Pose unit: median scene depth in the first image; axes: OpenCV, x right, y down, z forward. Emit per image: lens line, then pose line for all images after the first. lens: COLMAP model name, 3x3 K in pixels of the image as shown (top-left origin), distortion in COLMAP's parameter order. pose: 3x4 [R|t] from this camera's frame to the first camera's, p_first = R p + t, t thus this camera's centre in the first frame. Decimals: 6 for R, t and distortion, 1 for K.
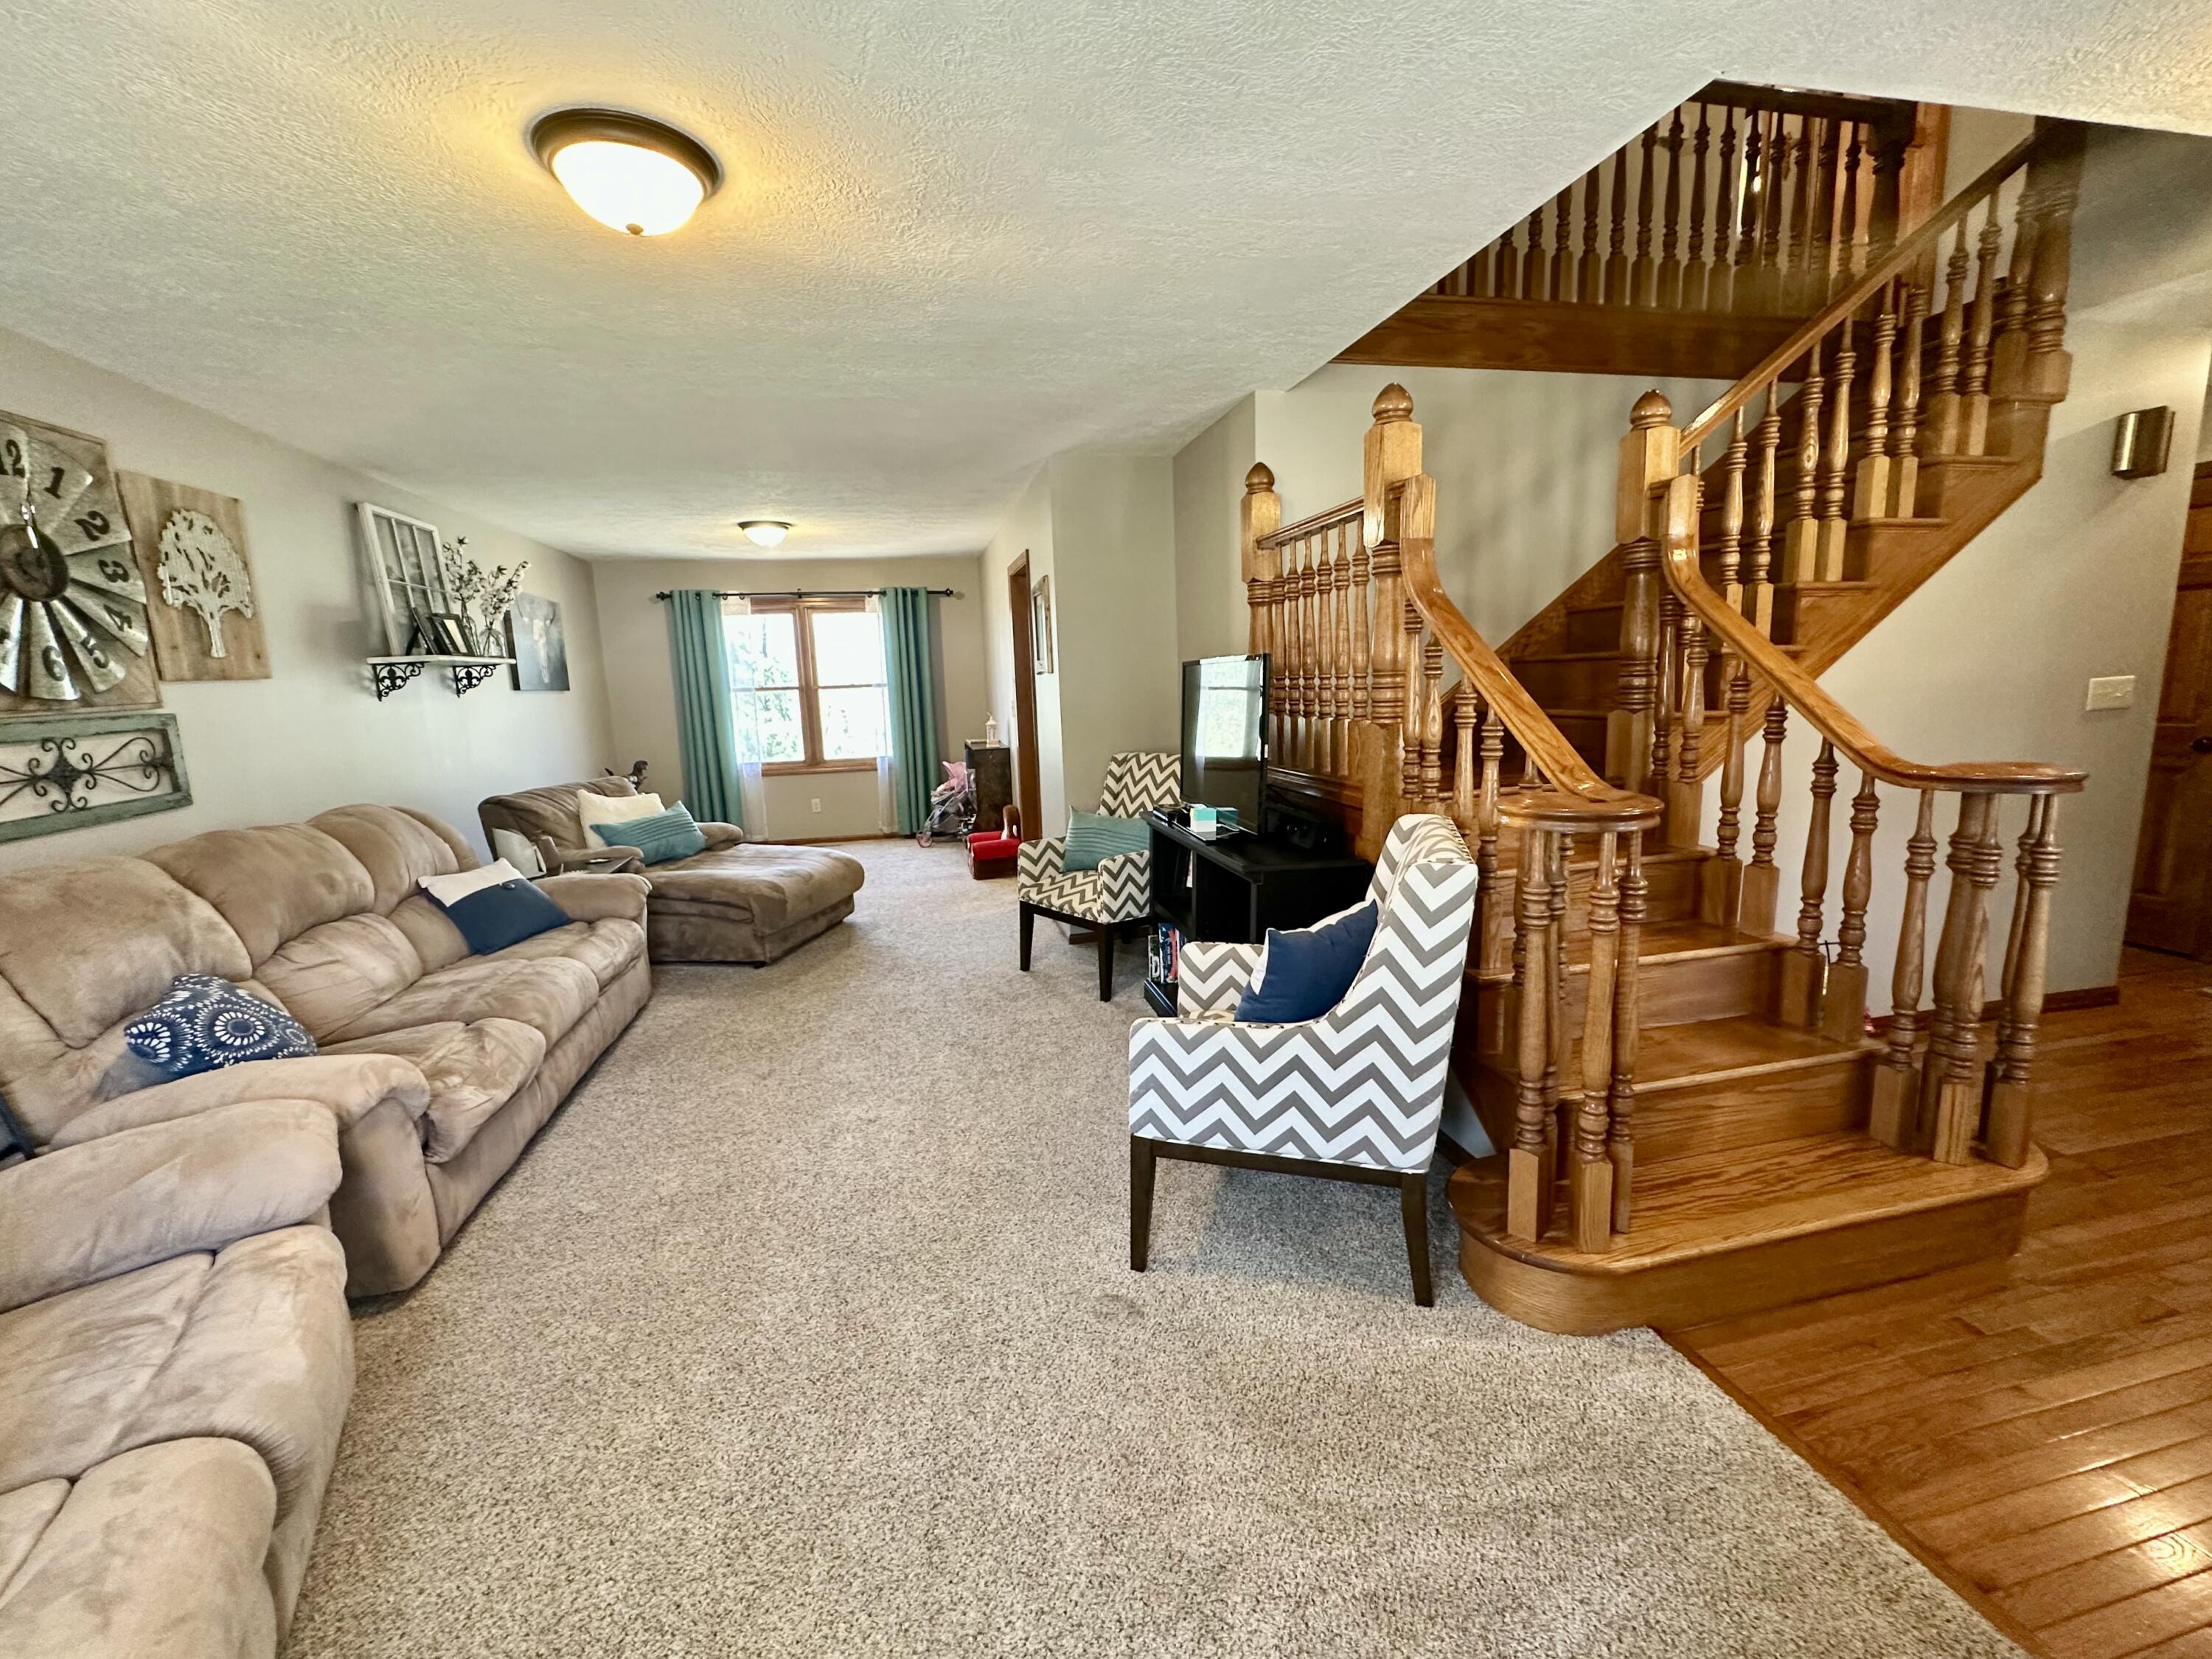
lens RADIAL K [[894.5, 0, 1106.0], [0, 894.5, 829.5], [0, 0, 1]] dist [-0.000187, -0.000081]
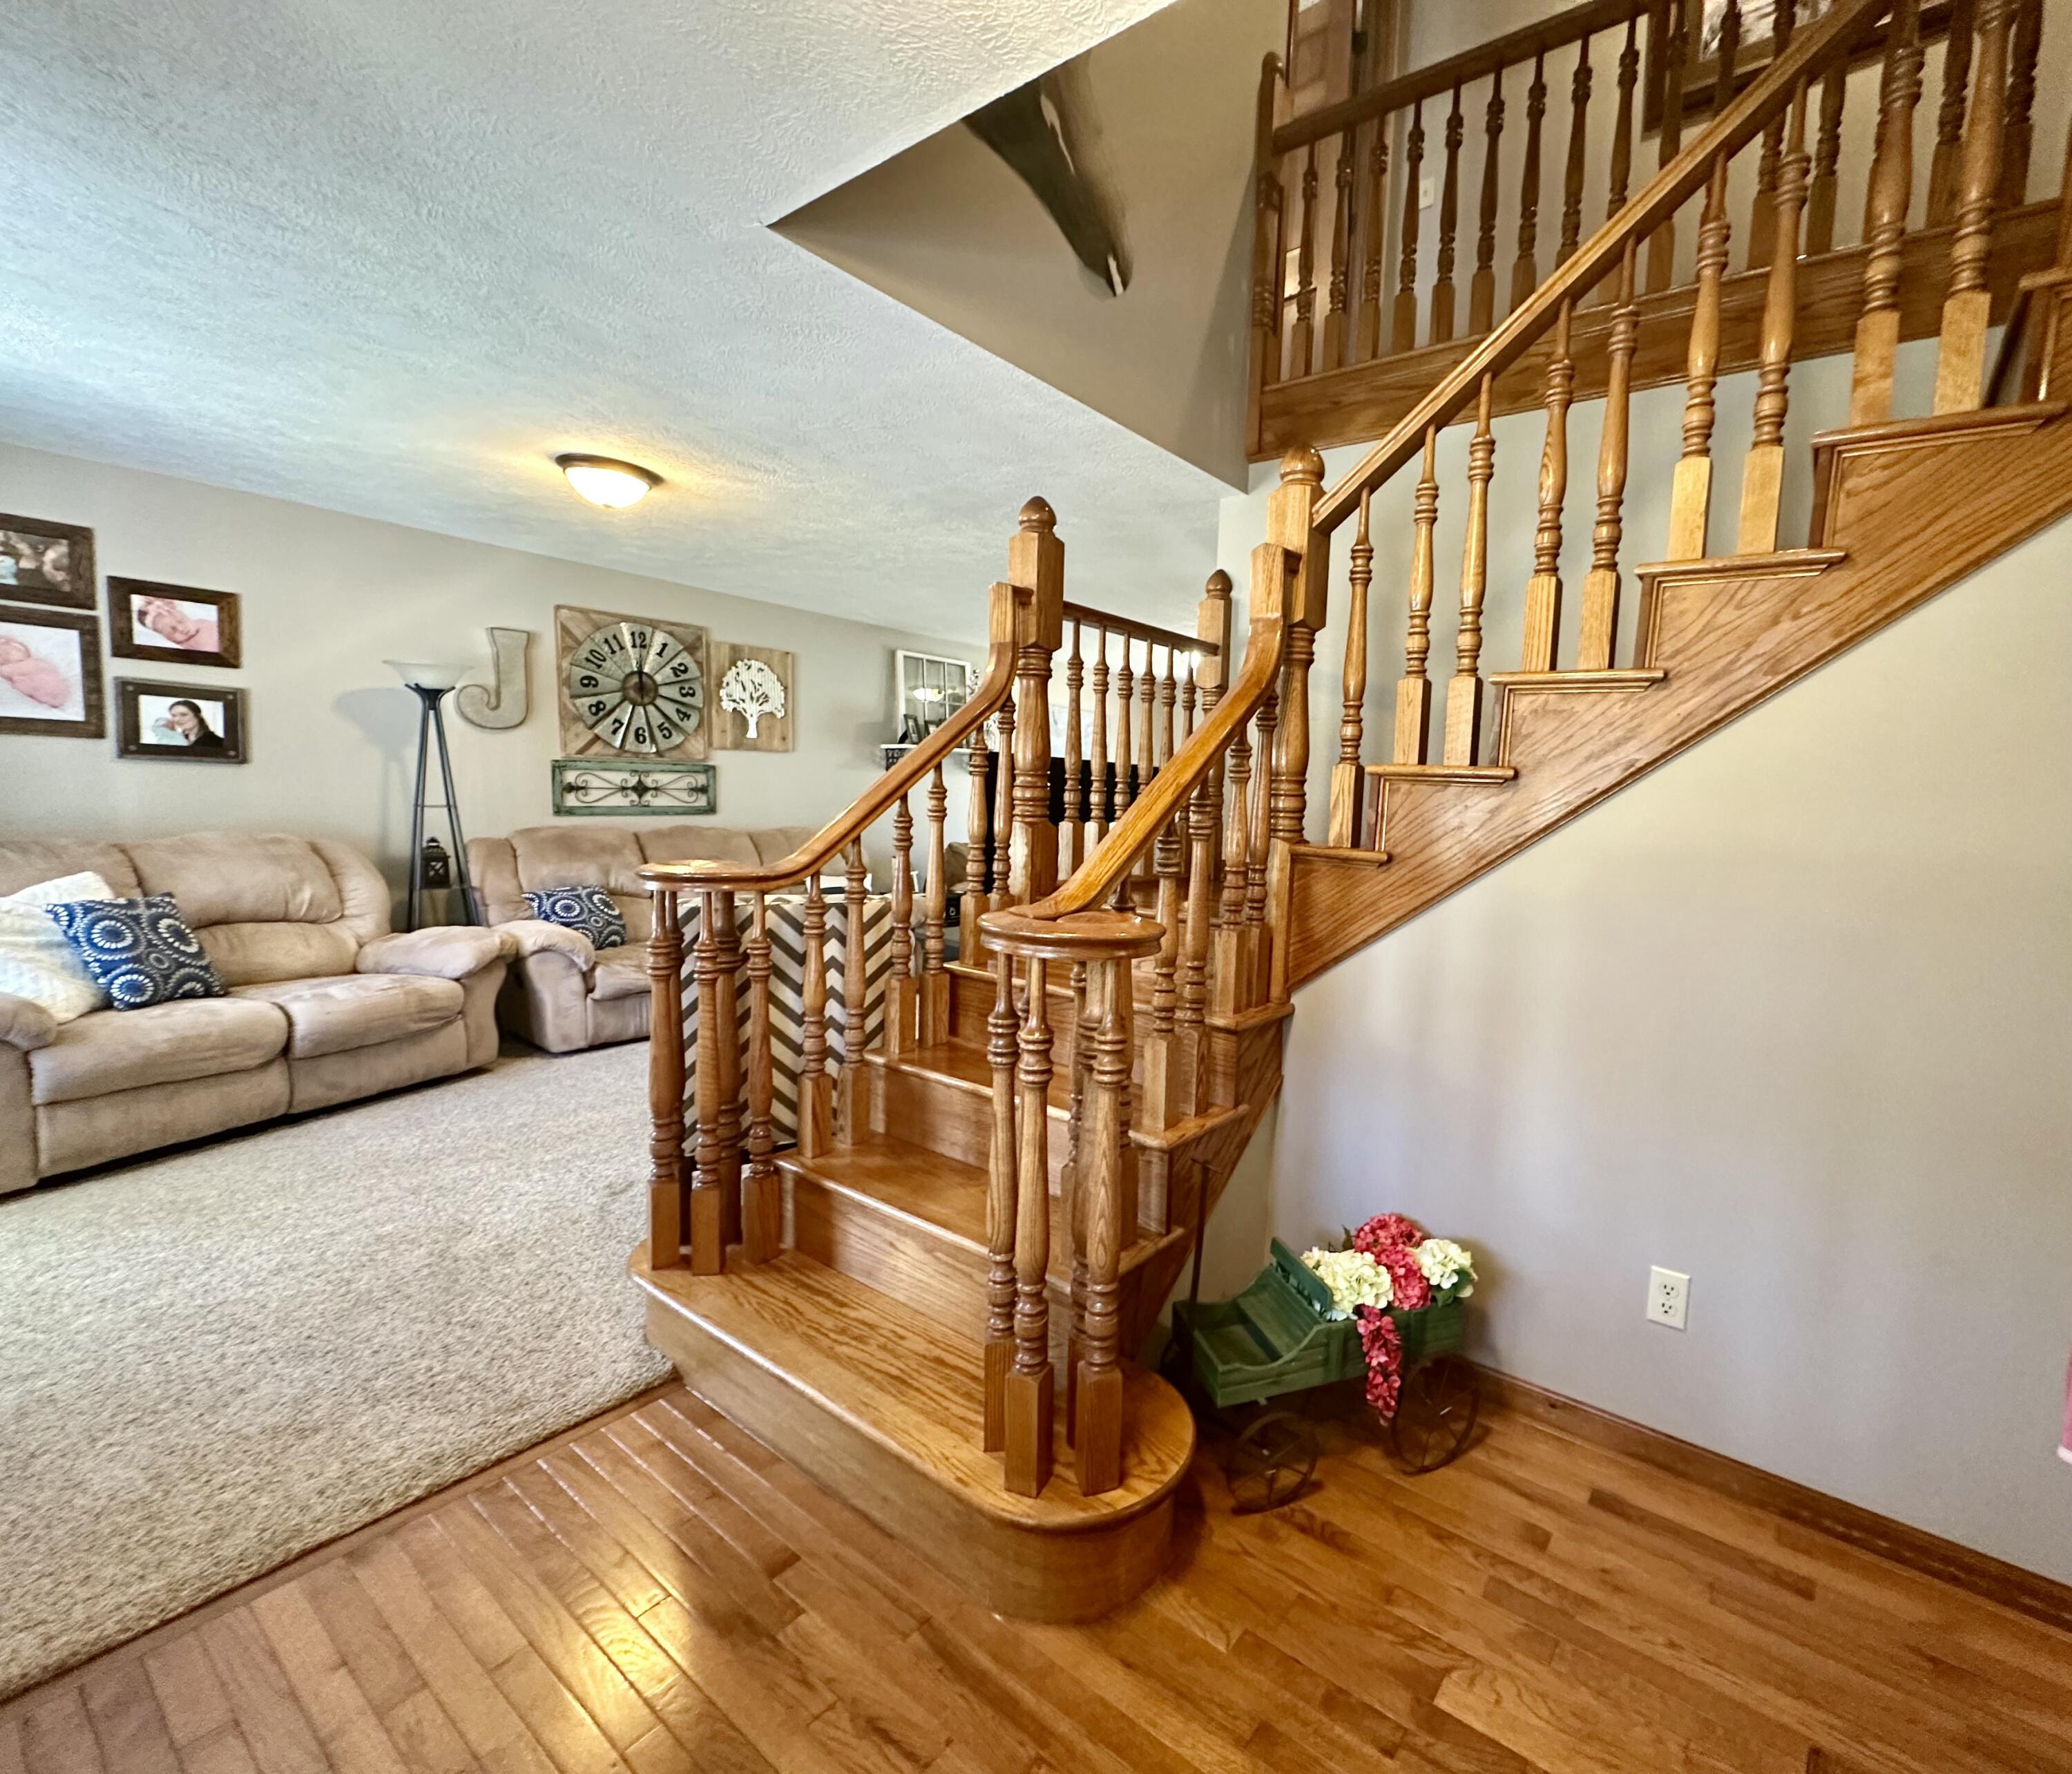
lens RADIAL K [[925.0, 0, 1209.4], [0, 925.0, 892.8], [0, 0, 1]] dist [-0.000342, 0.000001]
pose [[0.684631, 0.141172, -0.715088, 1.150166], [-0.188468, 0.981988, 0.013422, -0.088569], [0.704102, 0.125582, 0.698905, 0.401116]]
